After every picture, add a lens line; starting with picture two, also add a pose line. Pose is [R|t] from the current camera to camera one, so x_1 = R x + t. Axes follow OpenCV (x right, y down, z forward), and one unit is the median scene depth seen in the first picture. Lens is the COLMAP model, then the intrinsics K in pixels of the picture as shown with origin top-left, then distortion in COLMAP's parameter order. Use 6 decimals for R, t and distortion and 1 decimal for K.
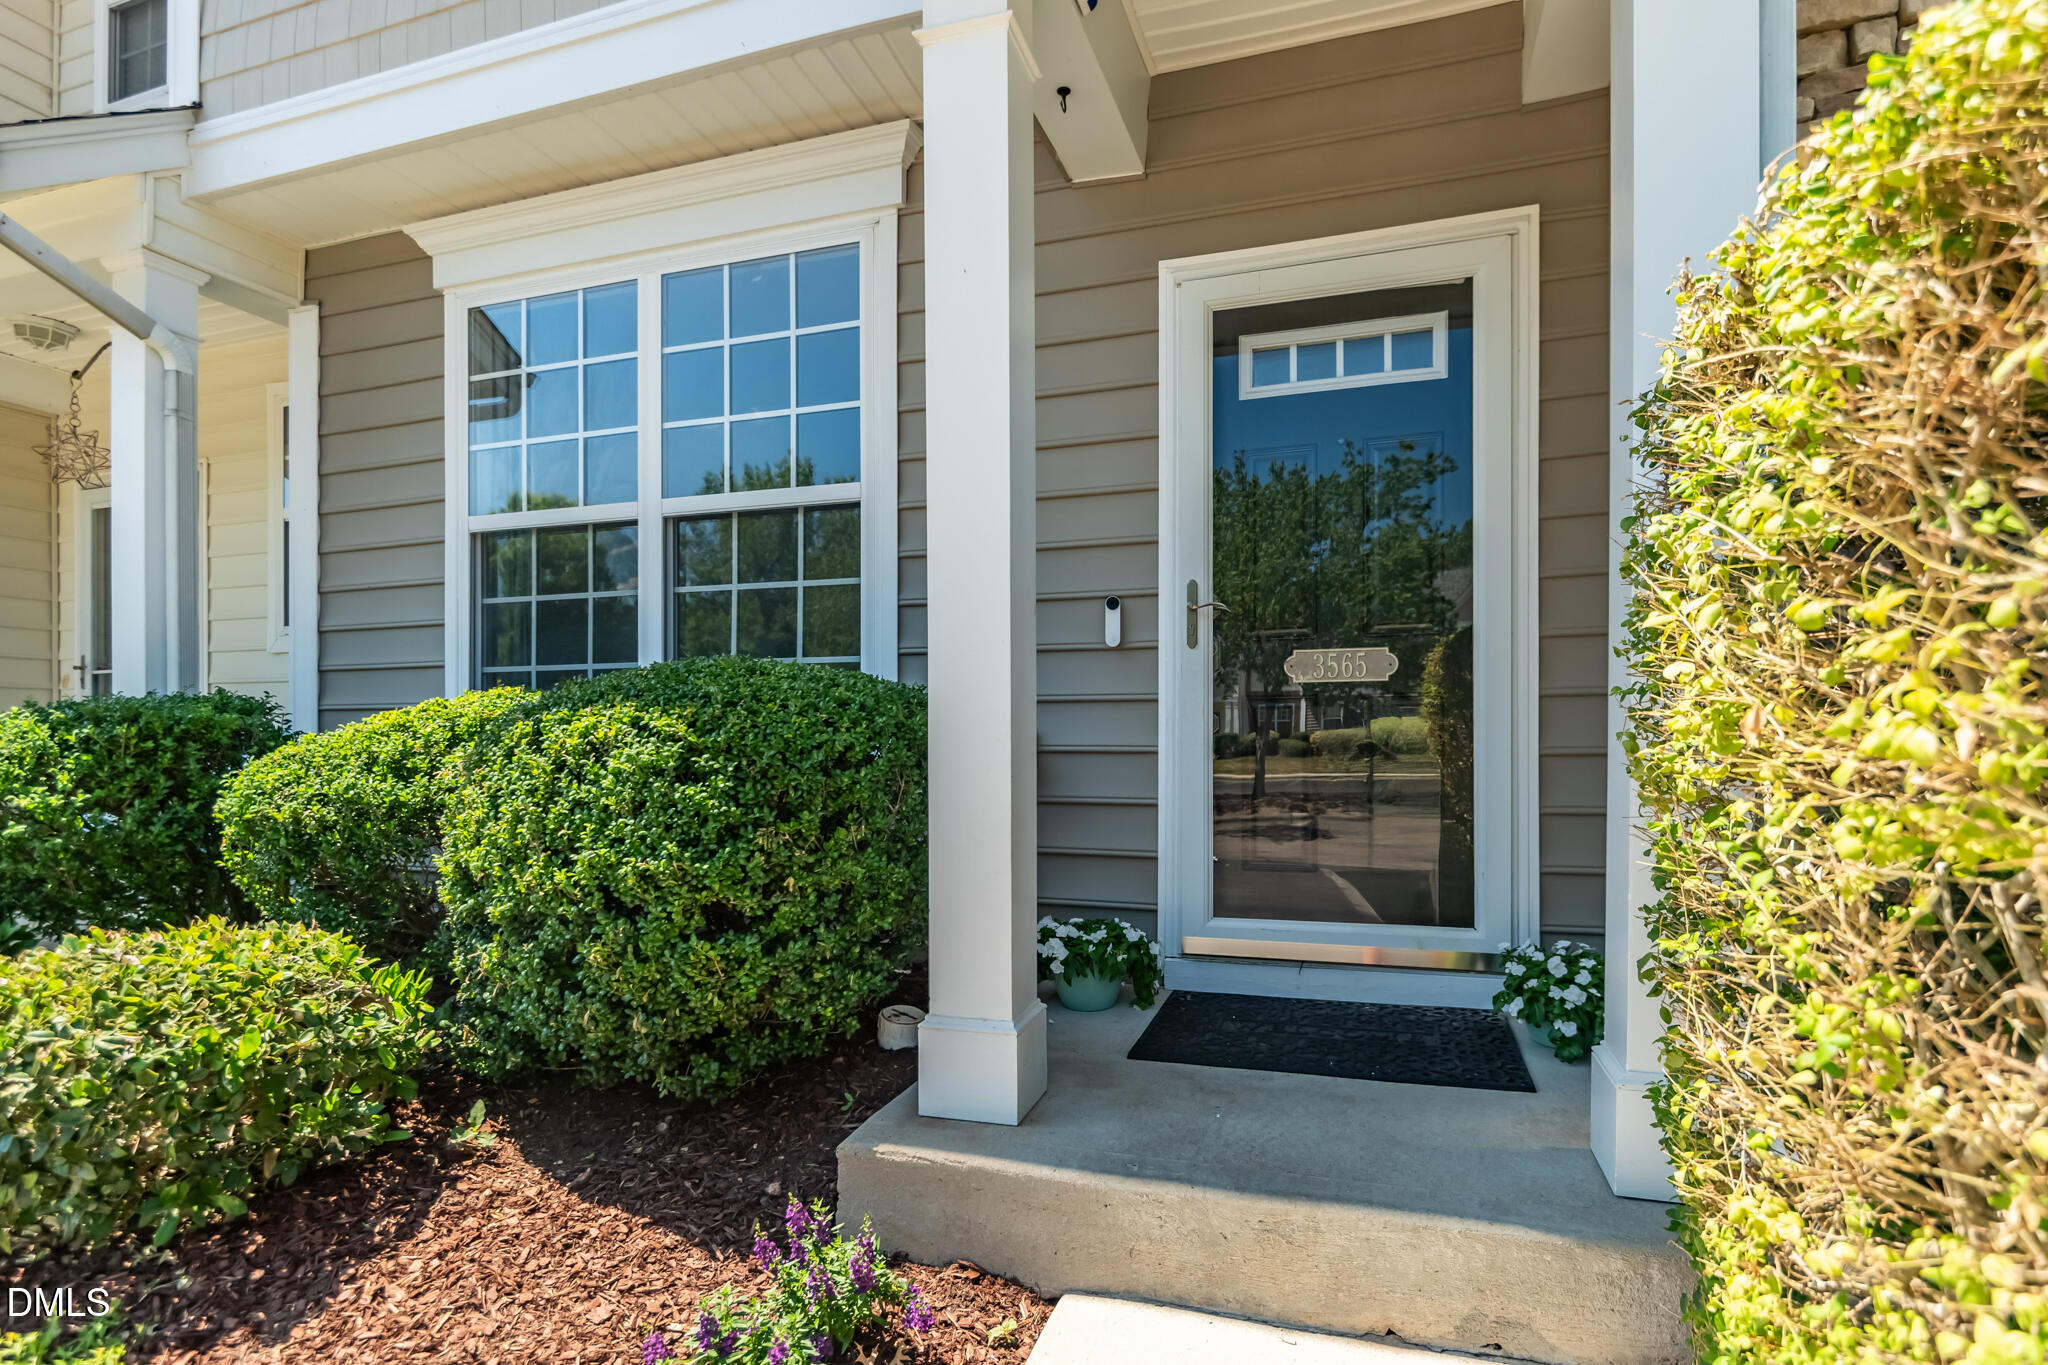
lens RADIAL K [[1066.2, 0, 1044.3], [0, 1066.2, 732.0], [0, 0, 1]] dist [-0.013006, -0.000015]
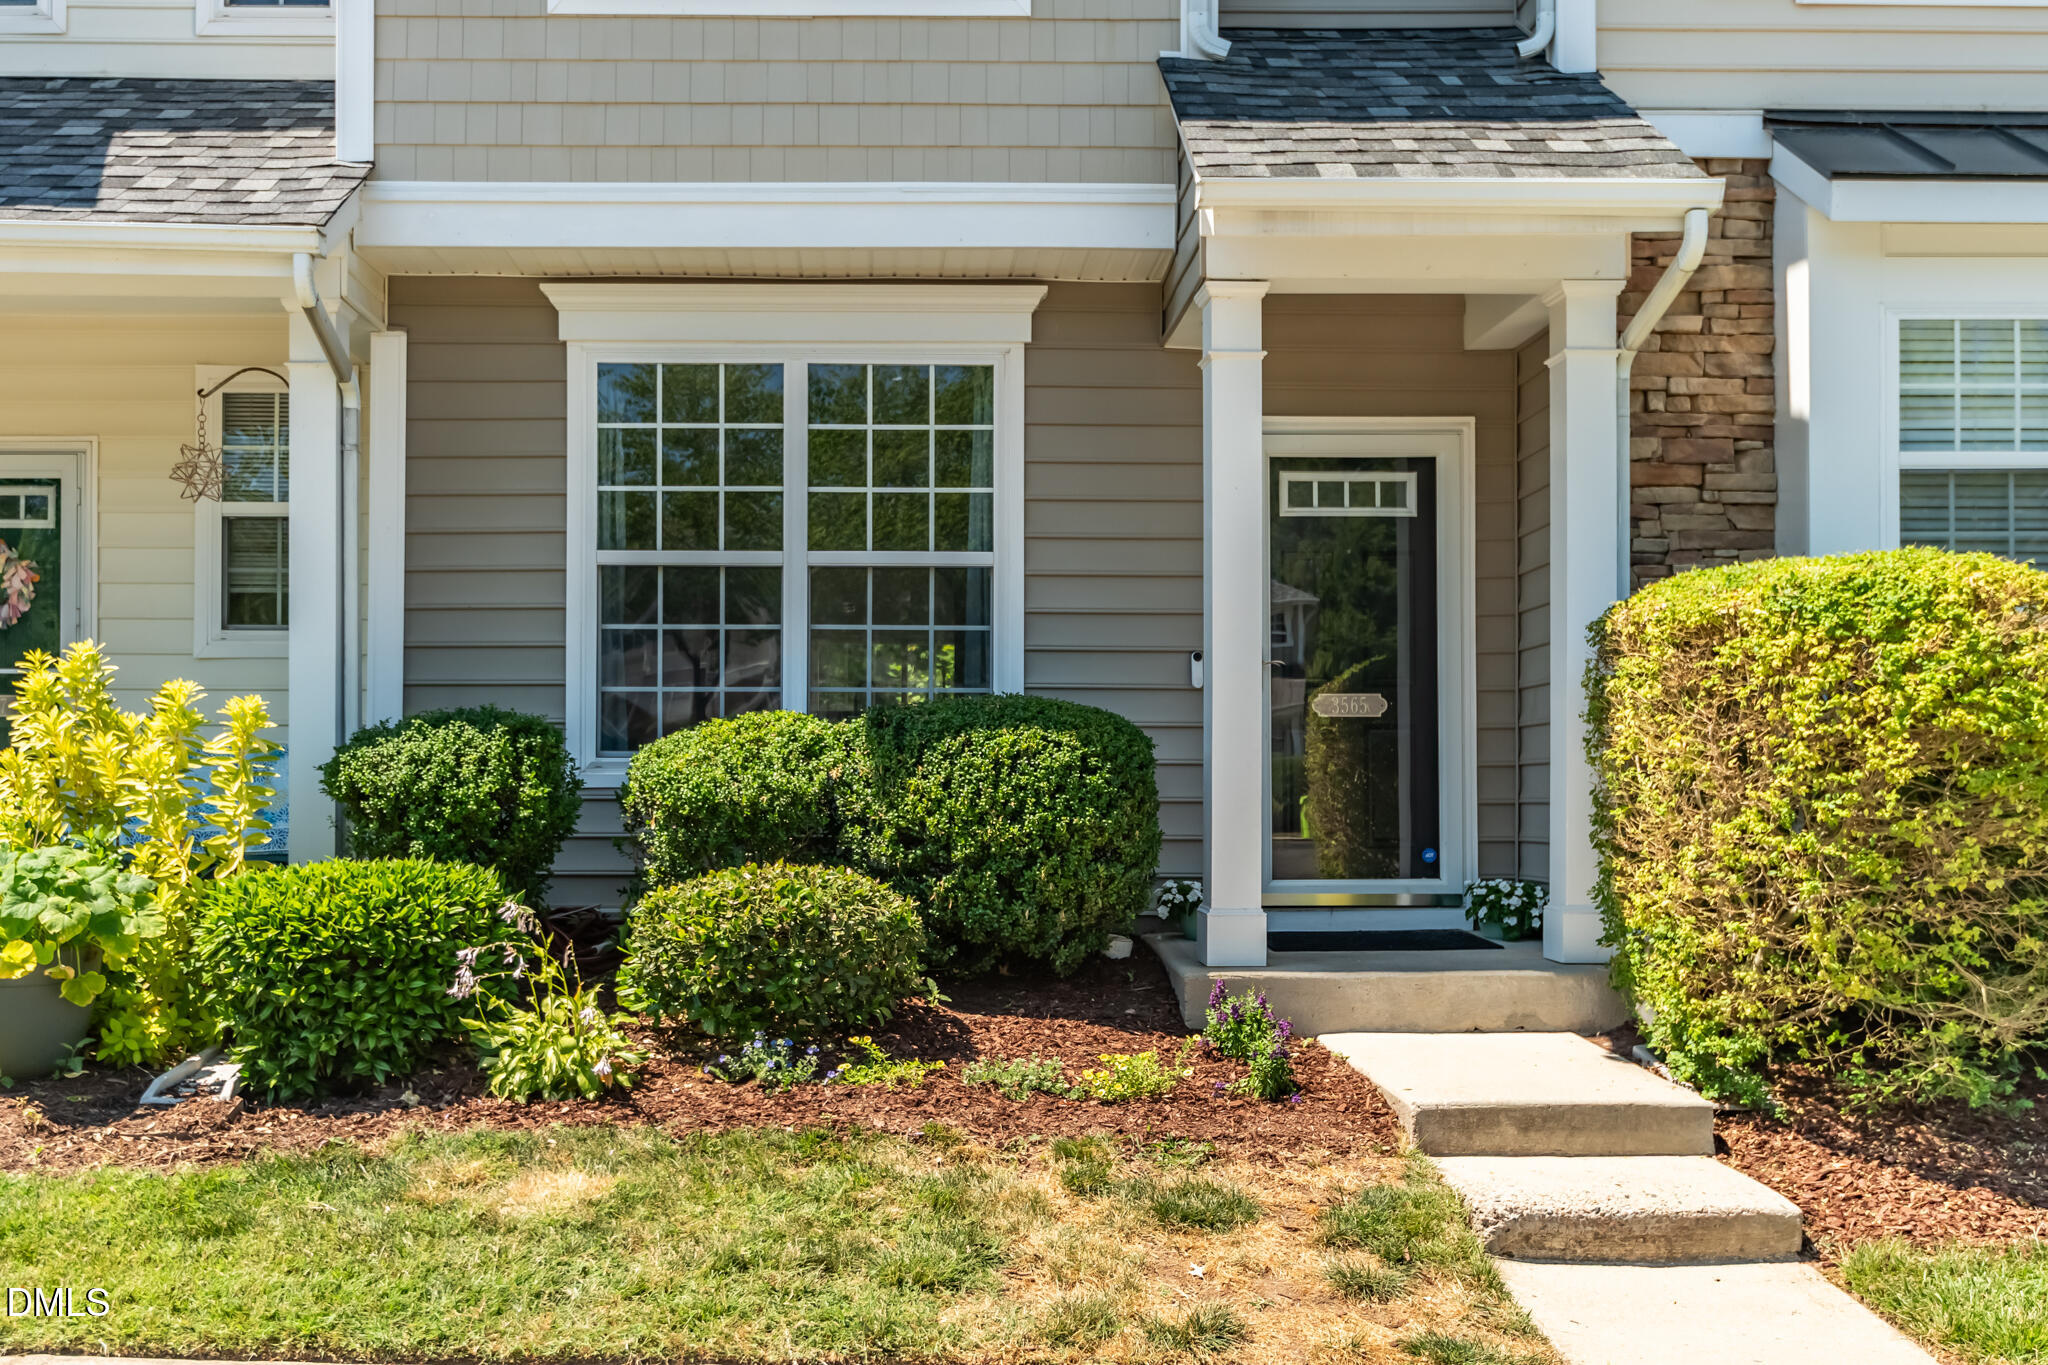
lens RADIAL K [[1771.6, 0, 1023.3], [0, 1771.6, 686.7], [0, 0, 1]] dist [-0.015245, -0.002044]
pose [[0.943541, 0.022328, 0.330503, -0.952389], [-0.007575, 0.998919, -0.045857, 0.026504], [-0.331170, 0.040764, 0.942690, -1.150113]]
